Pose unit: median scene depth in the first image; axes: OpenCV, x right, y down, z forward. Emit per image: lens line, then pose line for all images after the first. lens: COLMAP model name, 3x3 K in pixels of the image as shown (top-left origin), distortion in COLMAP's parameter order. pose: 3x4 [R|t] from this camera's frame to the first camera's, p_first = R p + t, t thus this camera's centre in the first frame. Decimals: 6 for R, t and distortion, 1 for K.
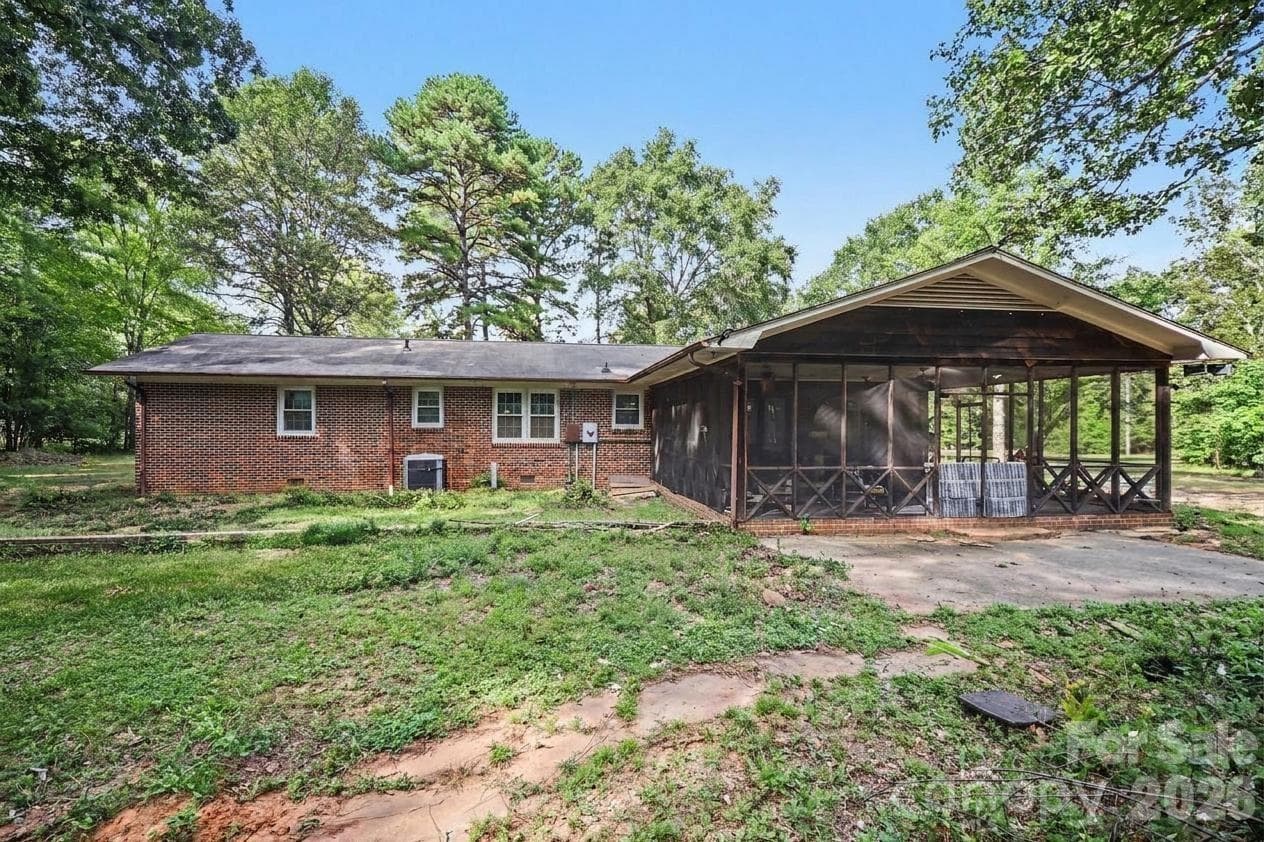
lens RADIAL K [[608.2, 0, 628.9], [0, 608.2, 446.2], [0, 0, 1]] dist [0.002210, 0.000274]
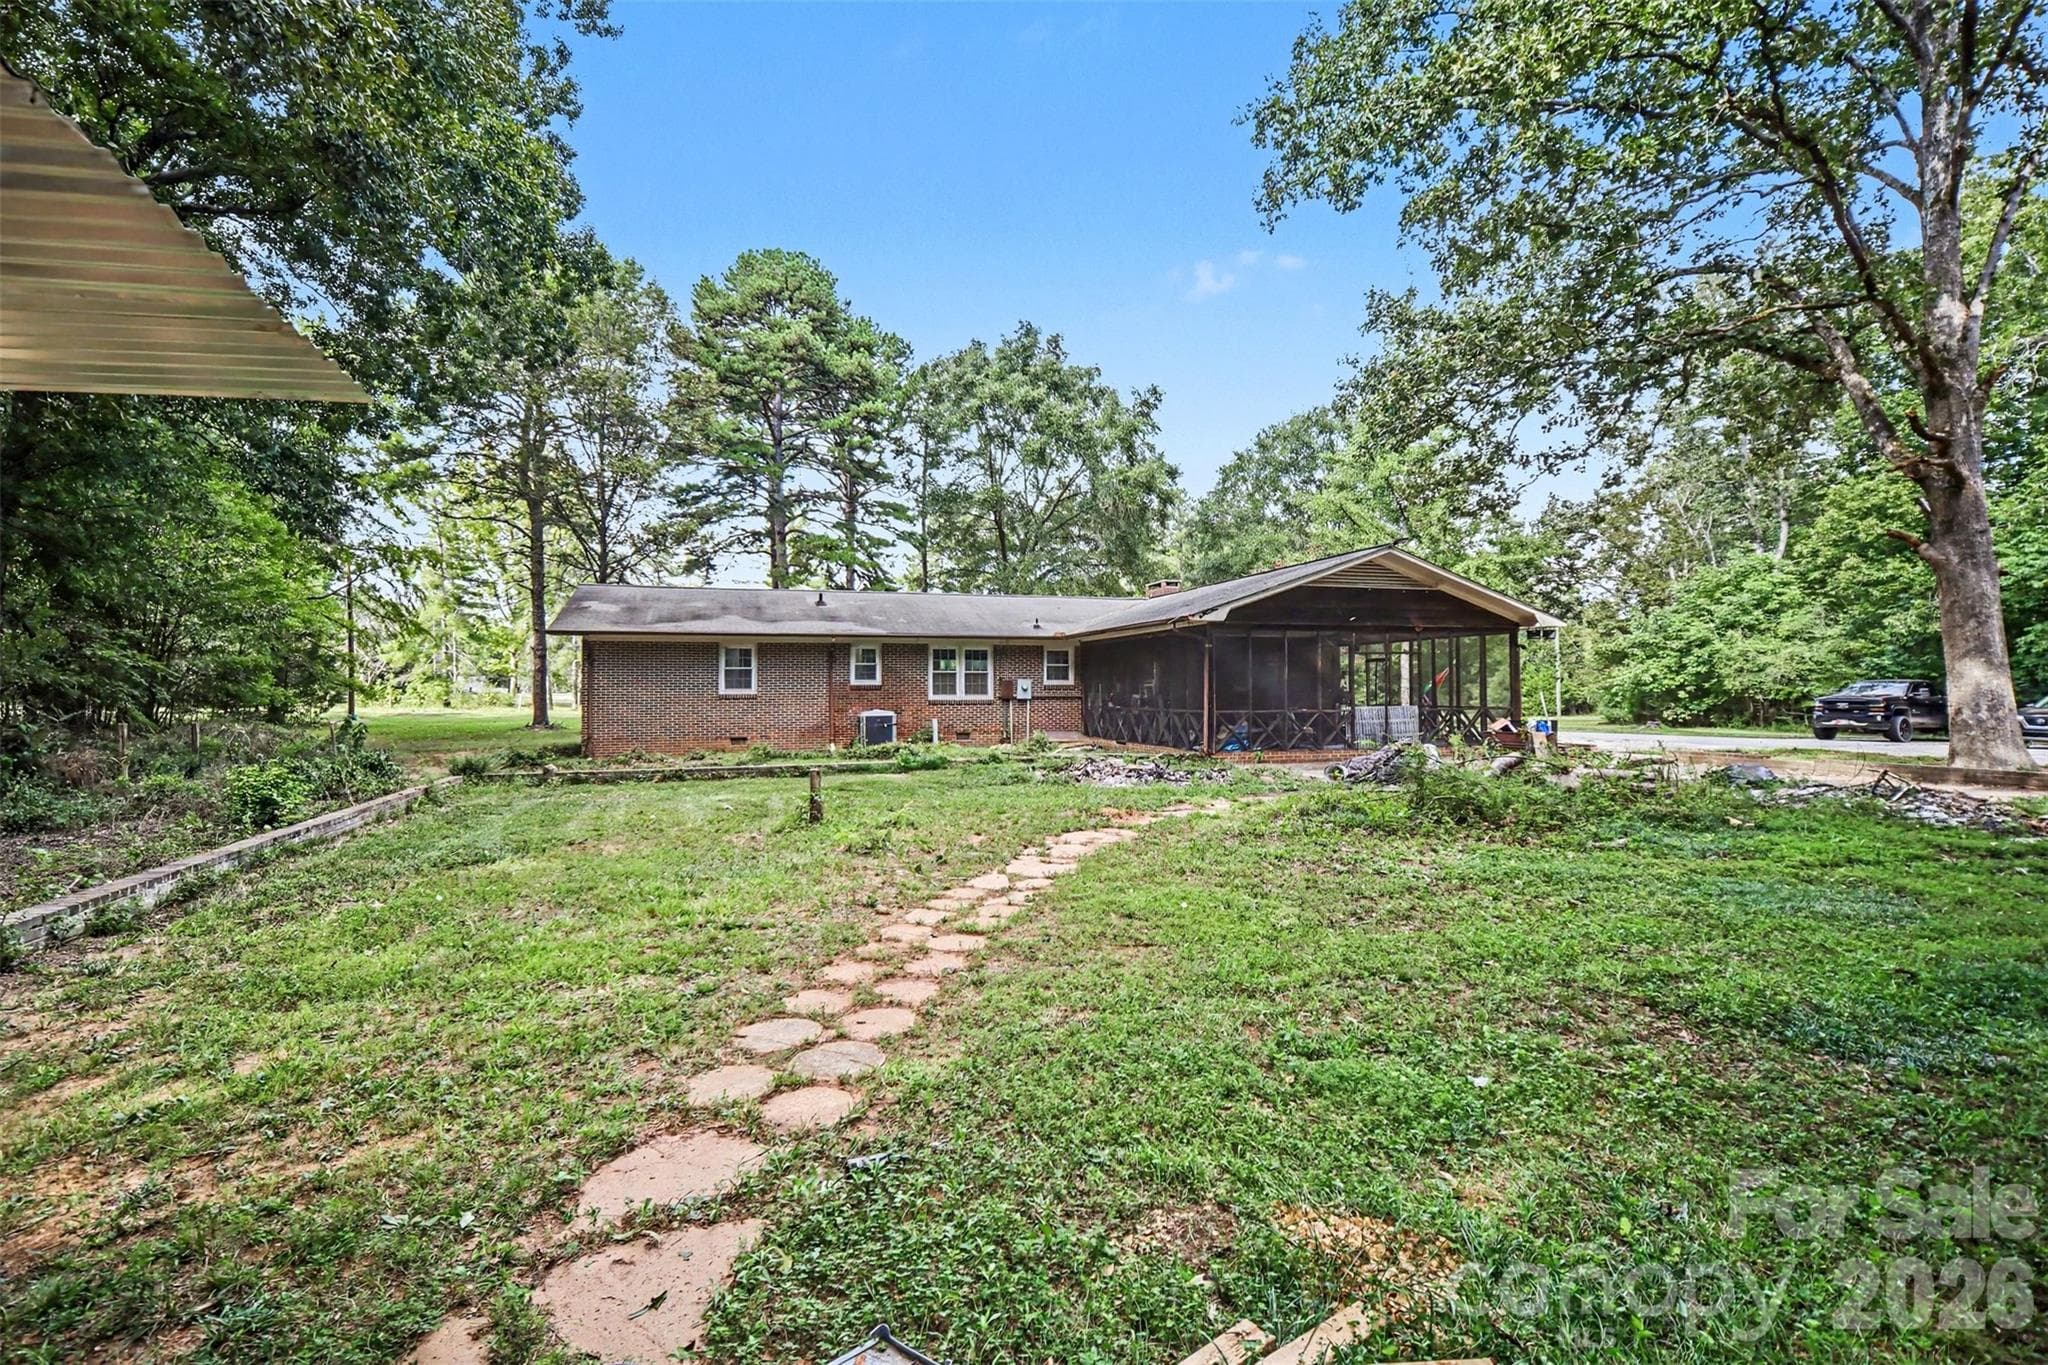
lens RADIAL K [[946.0, 0, 1024.0], [0, 946.0, 682.5], [0, 0, 1]] dist [0.000084, 0.000012]
pose [[0.989328, -0.007164, 0.145532, -0.288694], [0.012707, 0.999227, -0.037192, 0.025099], [-0.145153, 0.038644, 0.988654, -0.535375]]
